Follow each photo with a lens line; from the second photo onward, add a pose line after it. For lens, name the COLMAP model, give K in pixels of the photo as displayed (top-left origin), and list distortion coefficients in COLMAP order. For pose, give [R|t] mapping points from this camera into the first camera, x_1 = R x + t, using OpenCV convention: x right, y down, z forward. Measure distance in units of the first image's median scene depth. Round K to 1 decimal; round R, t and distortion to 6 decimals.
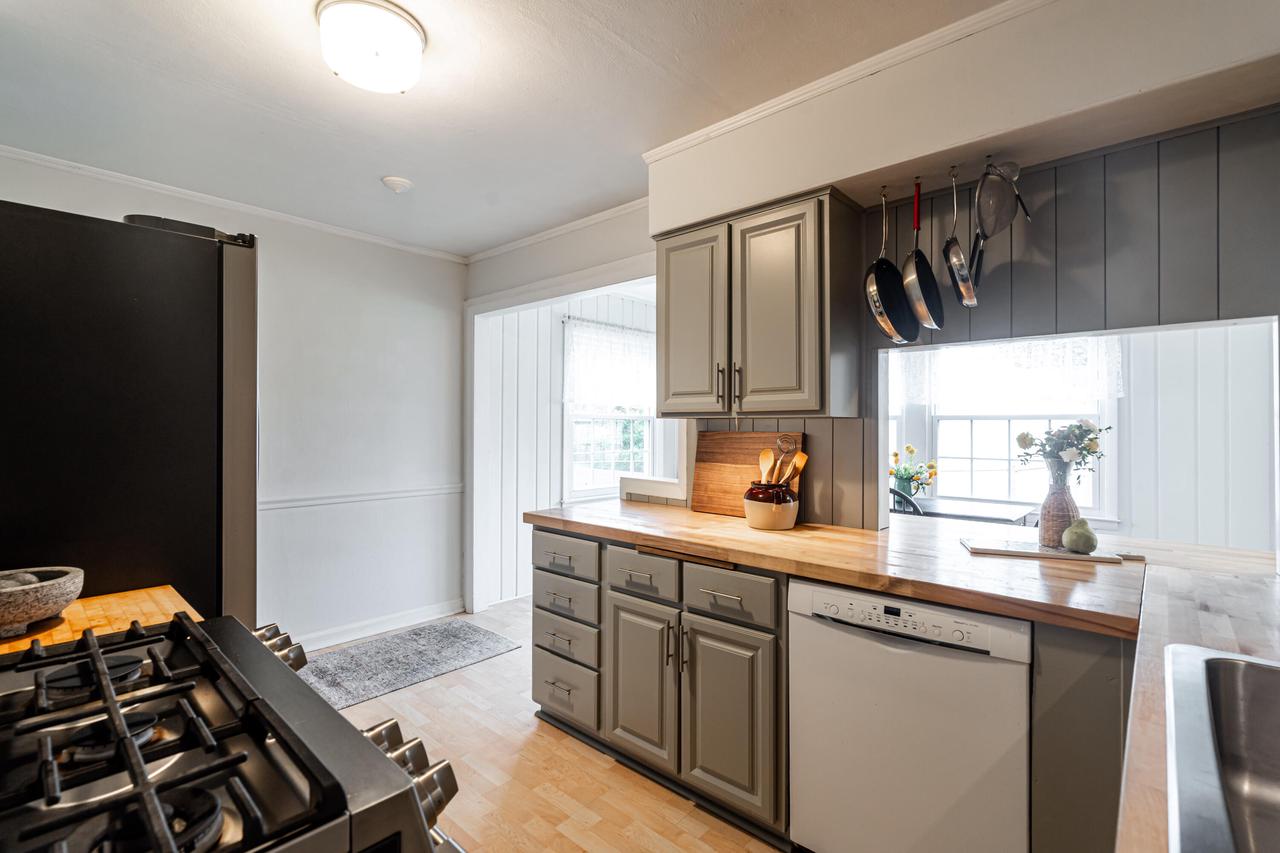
lens RADIAL K [[578.9, 0, 640.2], [0, 578.9, 430.1], [0, 0, 1]] dist [-0.004572, 0.000827]
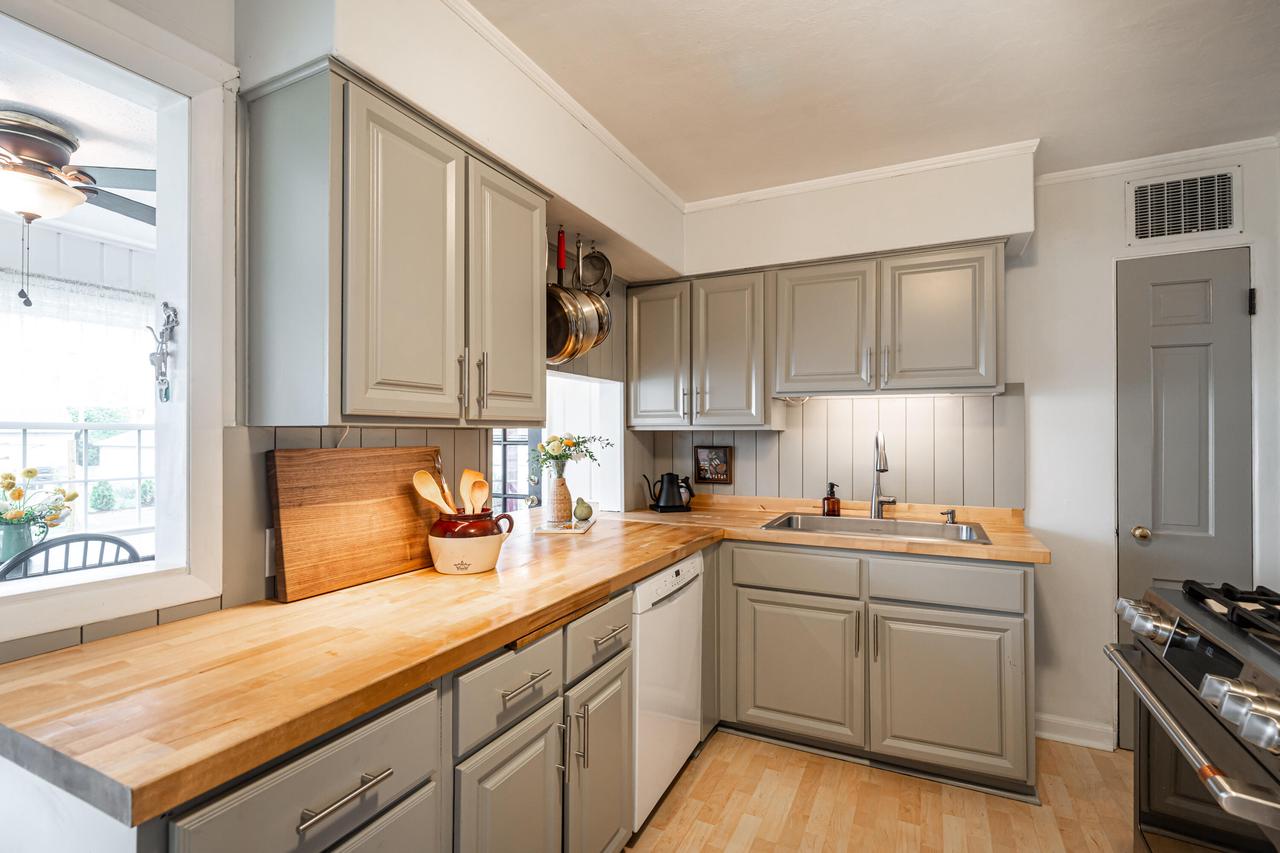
lens RADIAL K [[578.9, 0, 642.5], [0, 578.9, 427.4], [0, 0, 1]] dist [-0.004572, 0.000827]
pose [[-0.285435, 0.008353, 0.958362, -0.598272], [-0.002958, 0.999950, -0.009596, -0.017289], [-0.958393, -0.005573, -0.285396, 1.006142]]
